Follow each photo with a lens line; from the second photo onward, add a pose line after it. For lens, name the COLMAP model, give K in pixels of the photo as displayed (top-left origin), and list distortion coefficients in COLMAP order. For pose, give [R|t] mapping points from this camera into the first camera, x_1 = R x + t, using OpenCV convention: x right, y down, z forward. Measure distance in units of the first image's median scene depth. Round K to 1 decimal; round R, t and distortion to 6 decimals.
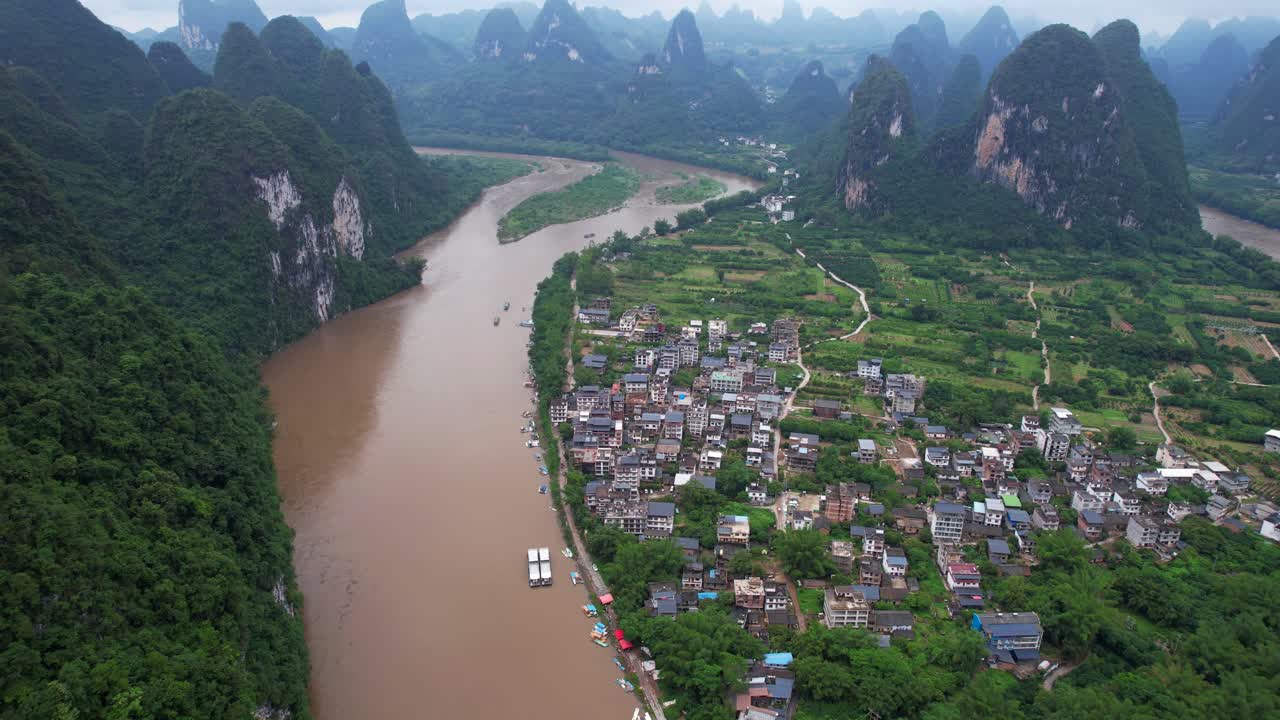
lens RADIAL K [[824.1, 0, 647.9], [0, 824.1, 360.0], [0, 0, 1]] dist [-0.056588, 0.039860]
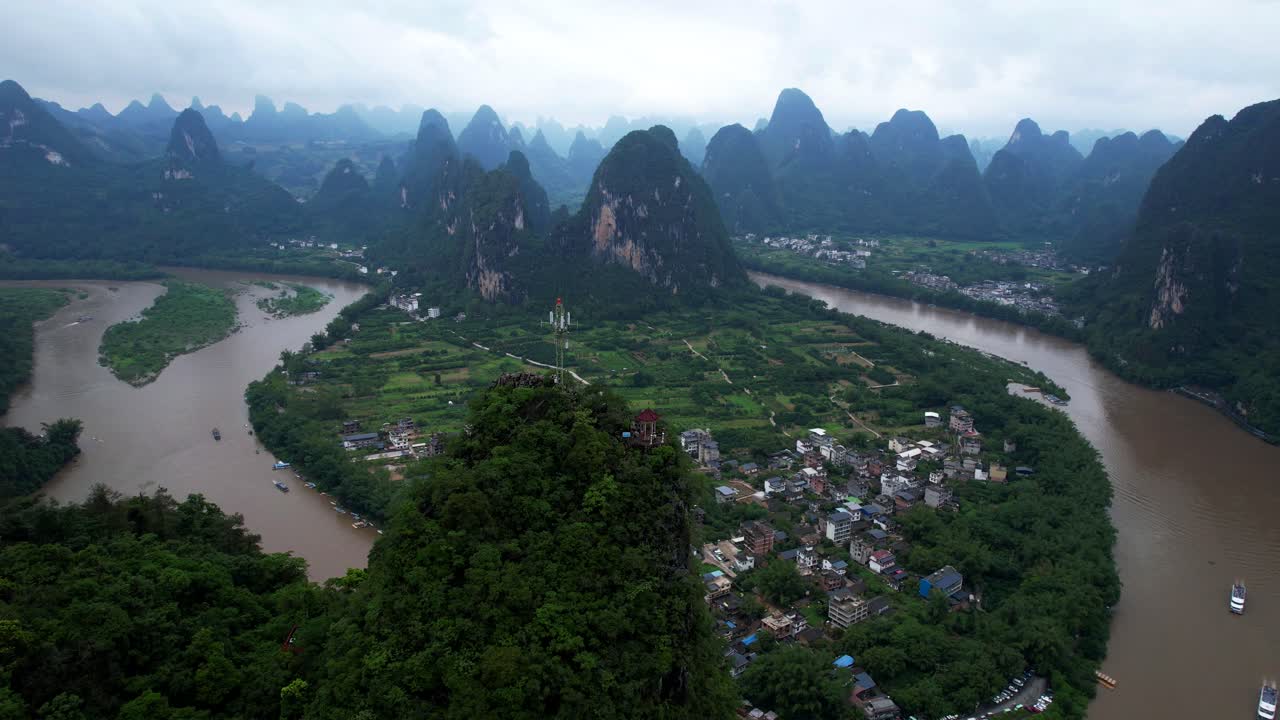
lens RADIAL K [[824.1, 0, 650.5], [0, 824.1, 359.3], [0, 0, 1]] dist [-0.056588, 0.039860]
pose [[0.803605, -0.153759, 0.574958, -0.292423], [0.211349, 0.976813, -0.034171, -0.039335], [-0.556372, 0.148976, 0.817469, 0.041078]]
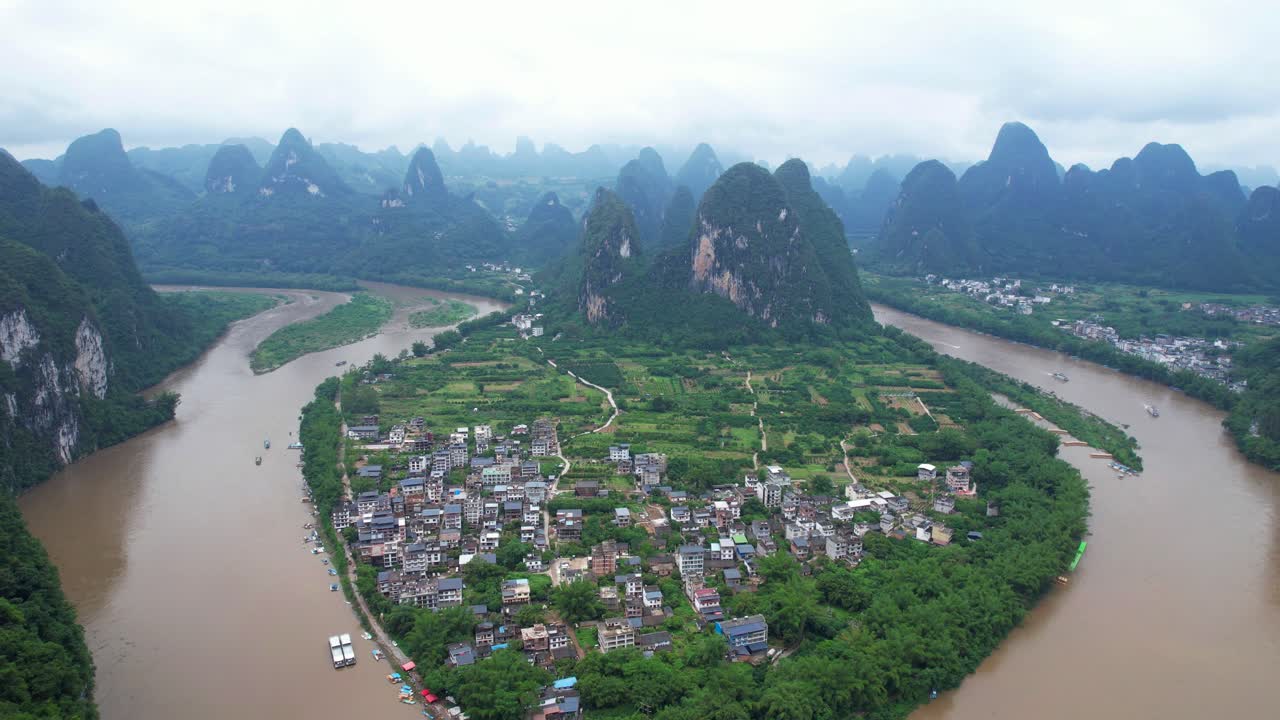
lens RADIAL K [[824.1, 0, 651.2], [0, 824.1, 365.0], [0, 0, 1]] dist [-0.056588, 0.039860]
pose [[0.952654, -0.067823, 0.296397, -0.017791], [0.109014, 0.986185, -0.124720, 0.029318], [-0.283843, 0.151127, 0.946886, -0.098190]]
